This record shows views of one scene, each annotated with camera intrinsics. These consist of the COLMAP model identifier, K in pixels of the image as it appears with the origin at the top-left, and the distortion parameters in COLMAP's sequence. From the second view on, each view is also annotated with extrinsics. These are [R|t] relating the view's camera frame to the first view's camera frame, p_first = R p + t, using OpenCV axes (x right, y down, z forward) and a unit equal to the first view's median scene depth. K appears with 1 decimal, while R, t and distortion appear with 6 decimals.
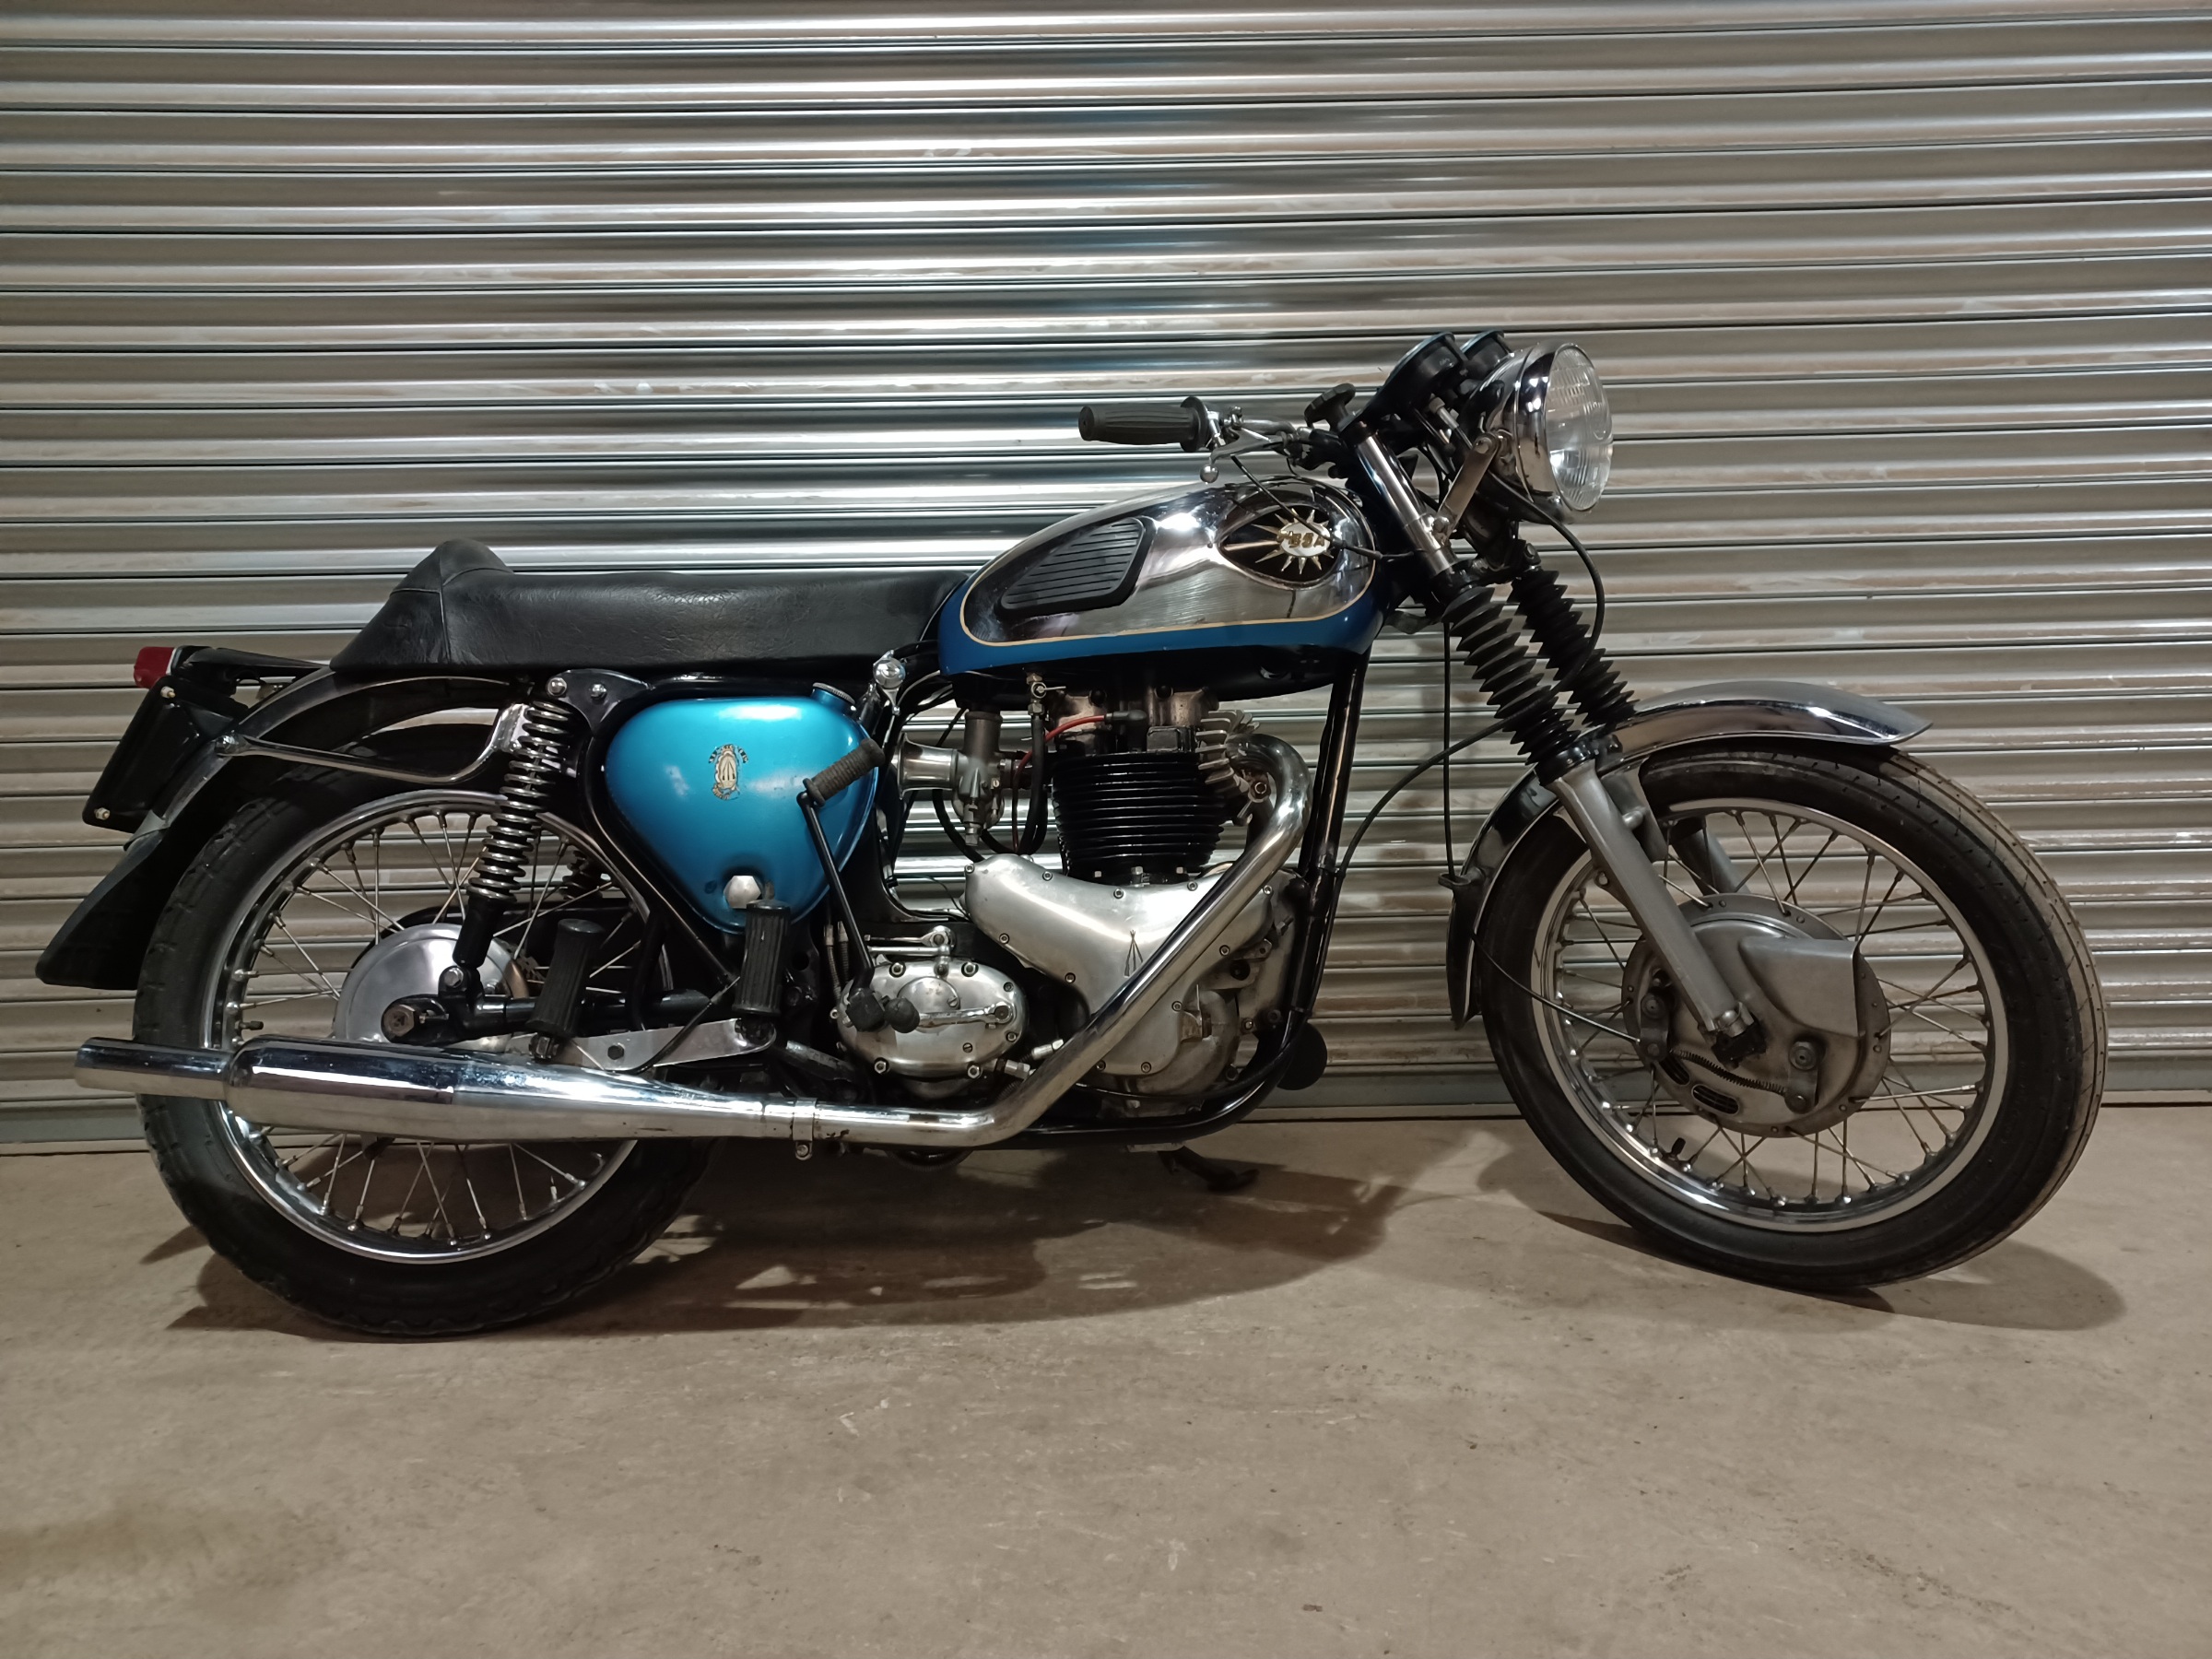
lens RADIAL K [[1546.3, 0, 1138.8], [0, 1546.3, 808.6], [0, 0, 1]] dist [0.004605, 0.019053]
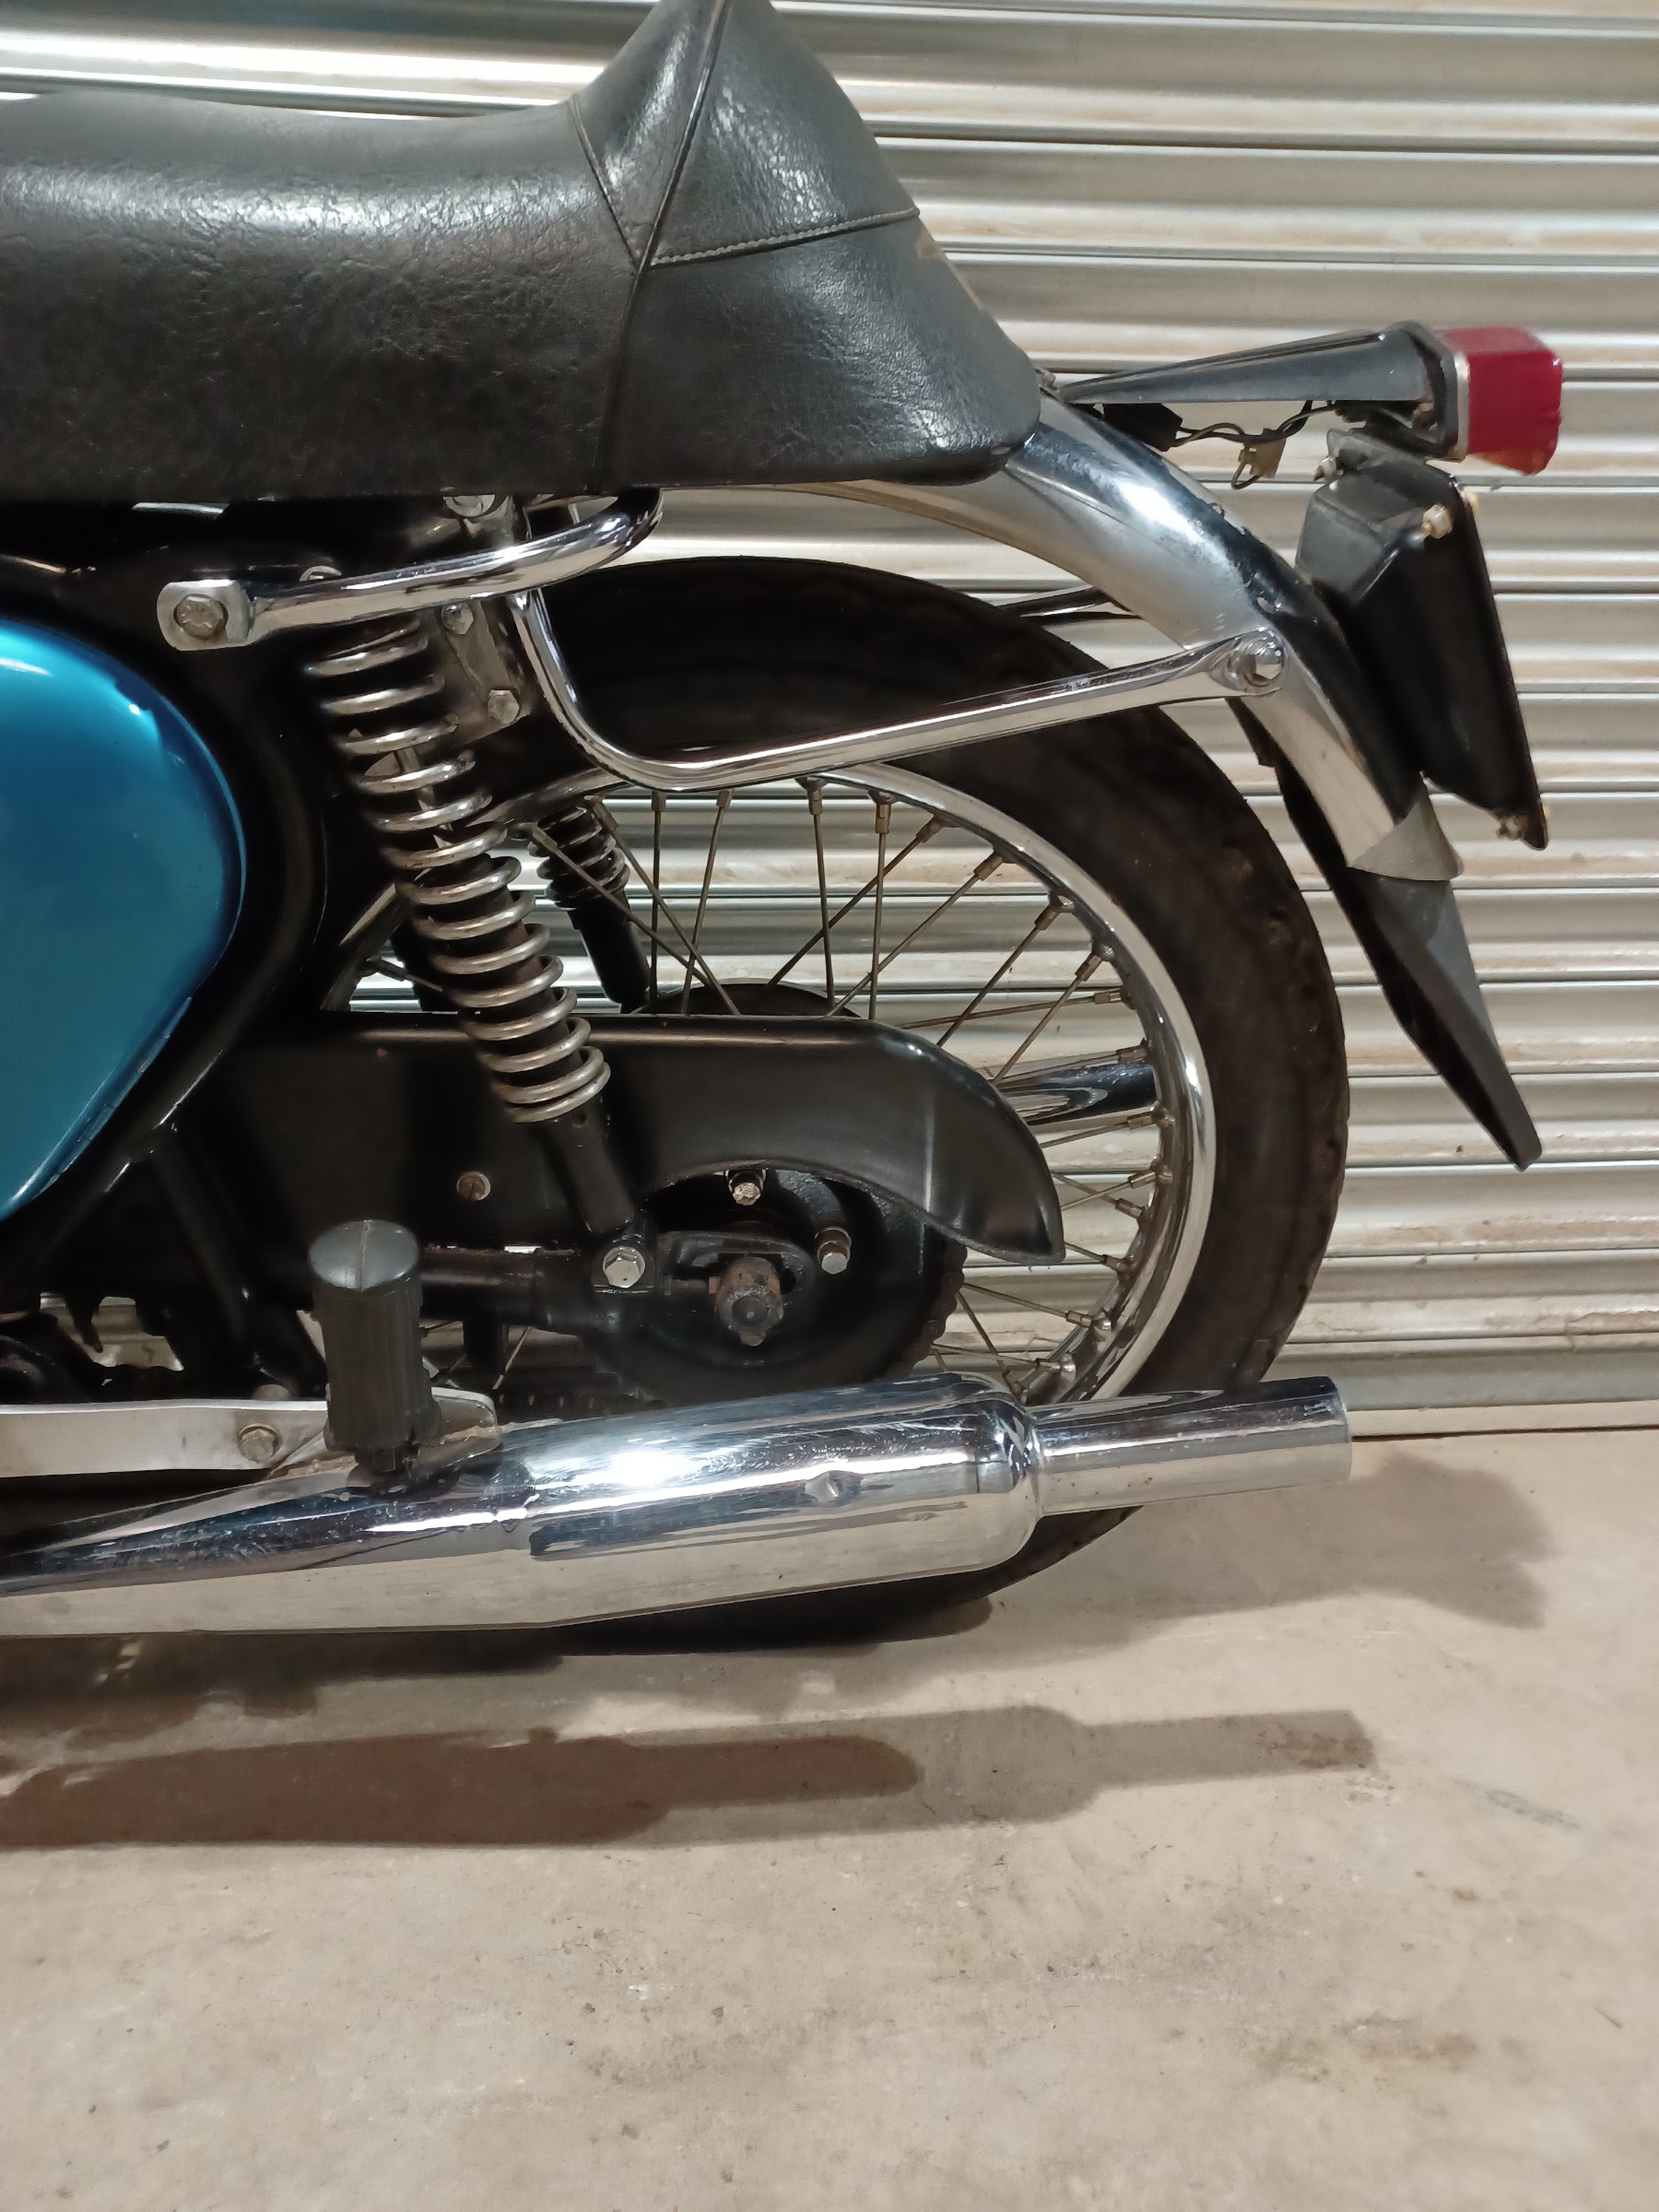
lens RADIAL K [[1546.3, 0, 847.3], [0, 1546.3, 1101.2], [0, 0, 1]] dist [0.004605, 0.019053]
pose [[0.996510, 0.000723, 0.083465, 0.293411], [-0.006723, 0.997409, 0.071630, 0.049193], [-0.083197, -0.071941, 0.993933, 0.677836]]
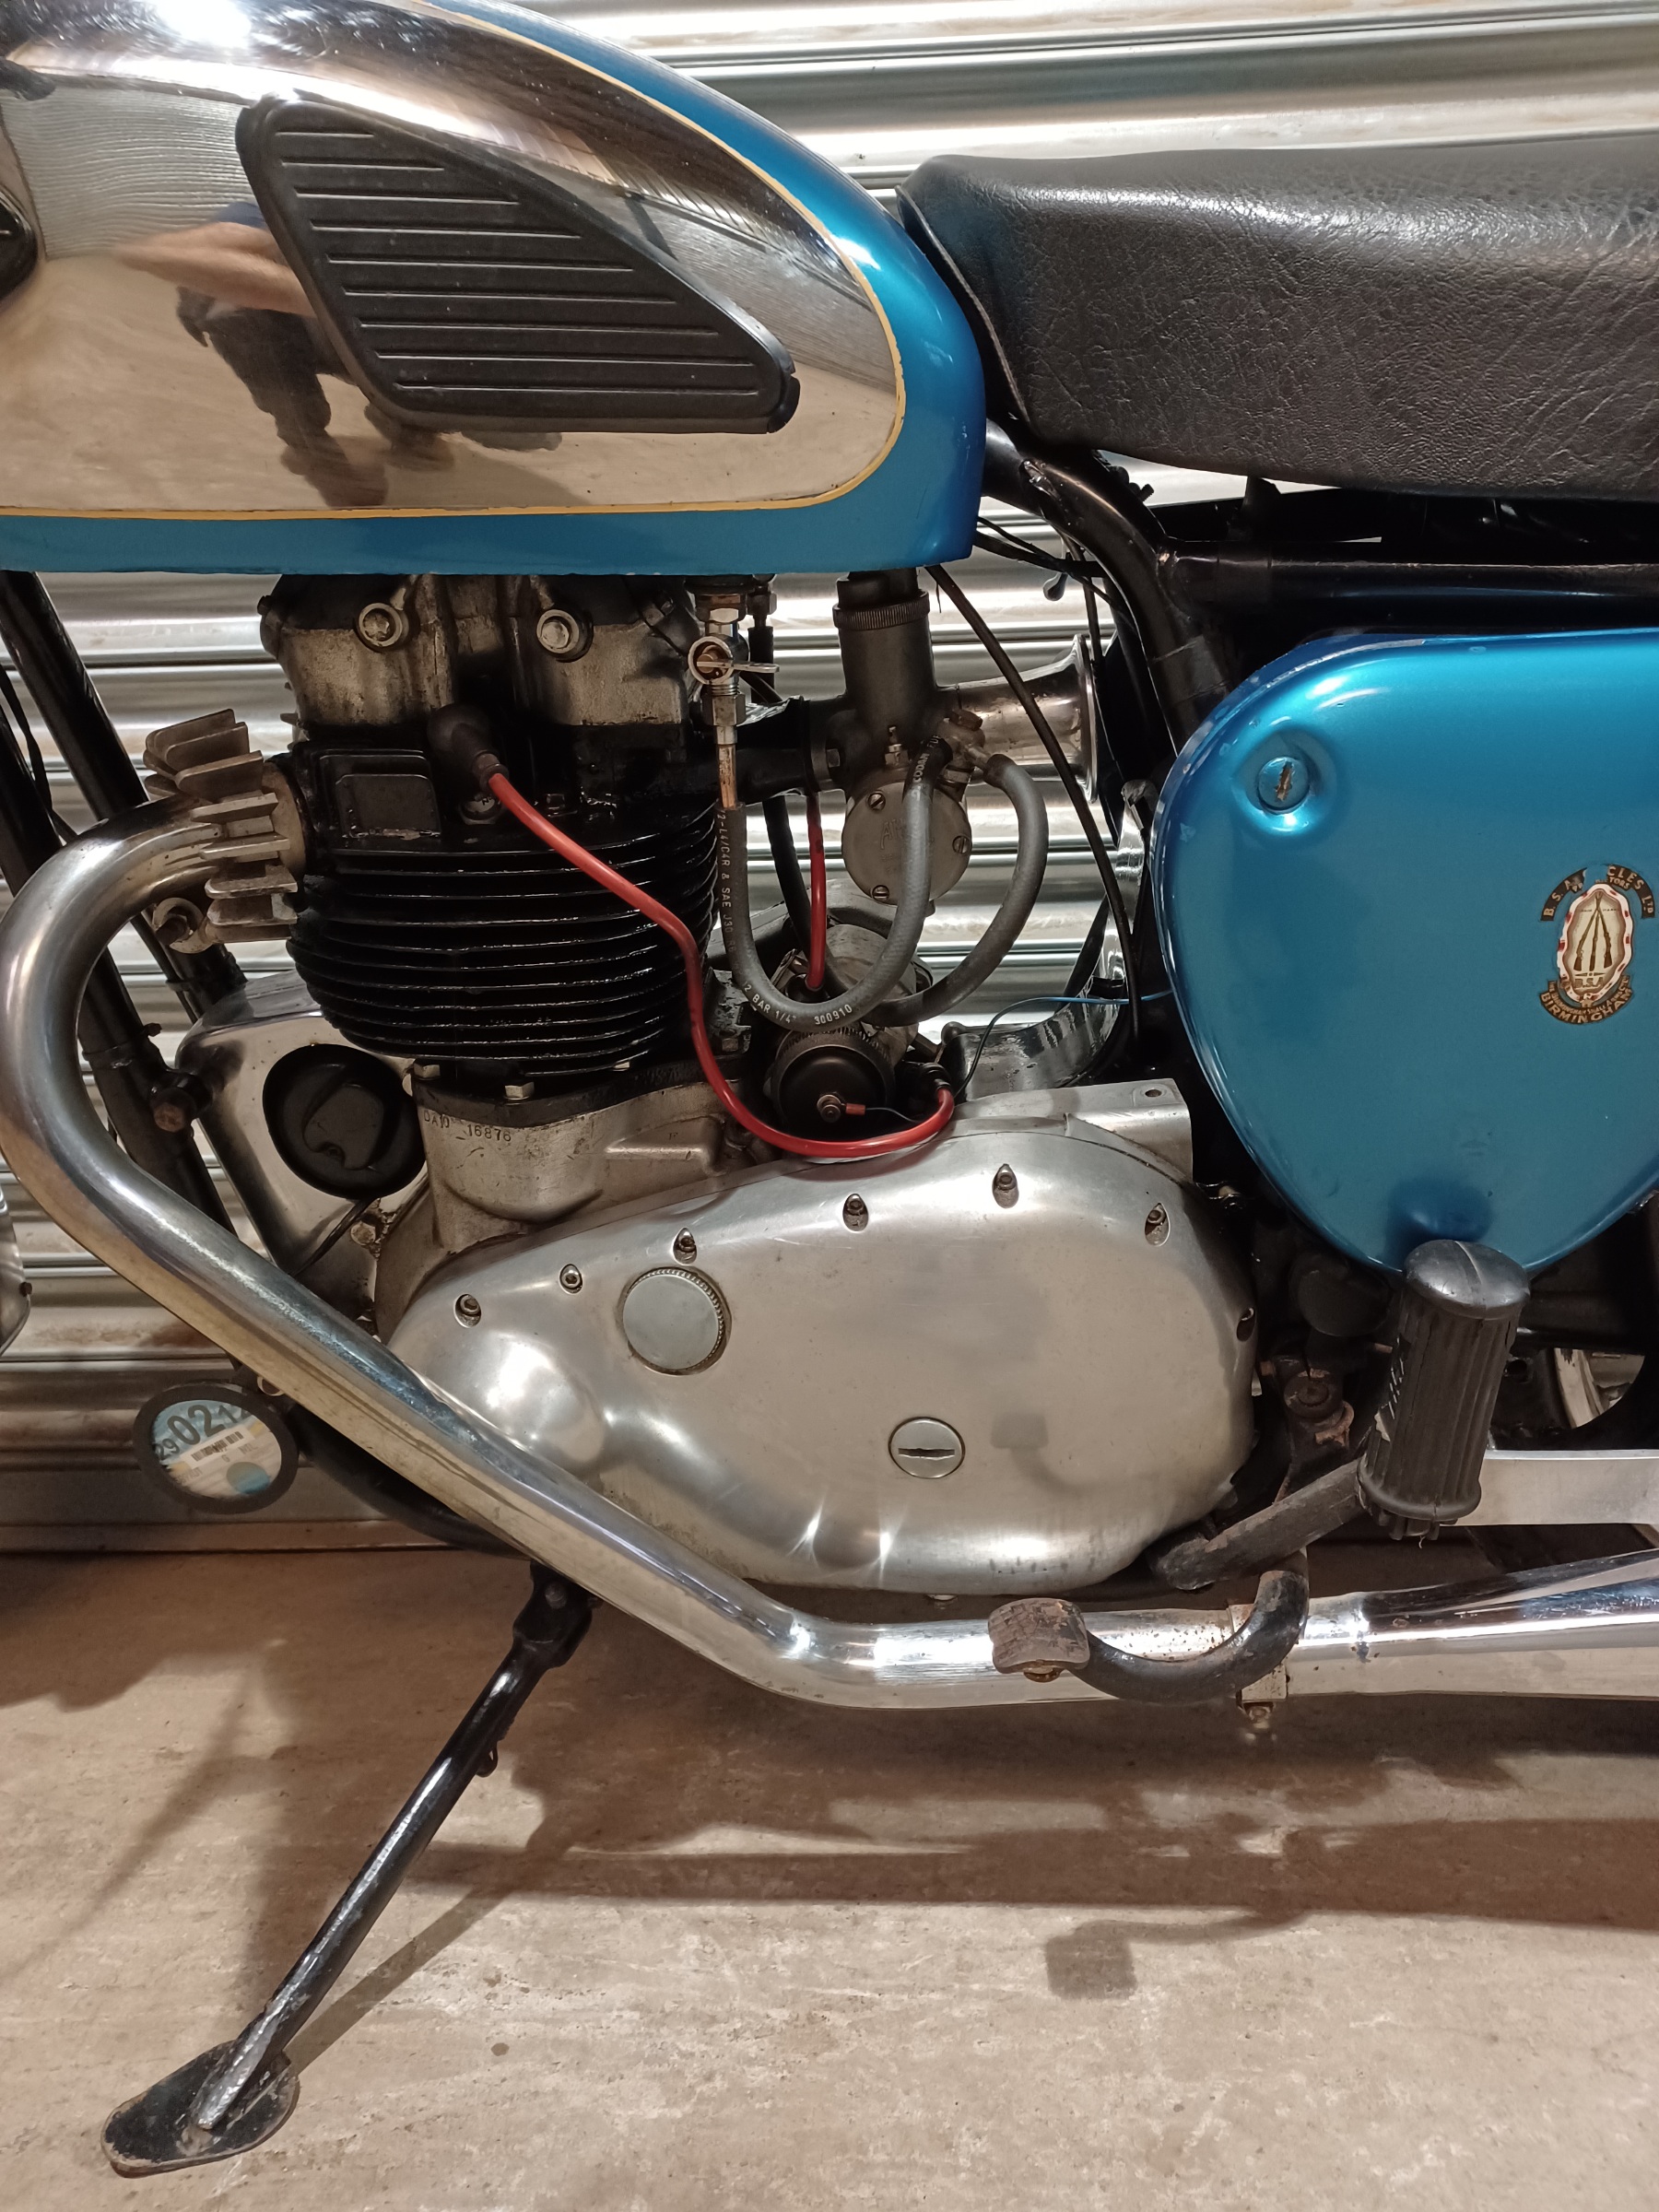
lens RADIAL K [[1546.3, 0, 851.1], [0, 1546.3, 1110.0], [0, 0, 1]] dist [0.004605, 0.019053]
pose [[0.998781, 0.002097, -0.049322, -0.075848], [-0.000639, 0.999563, 0.029567, 0.063926], [0.049363, -0.029500, 0.998345, 0.699894]]
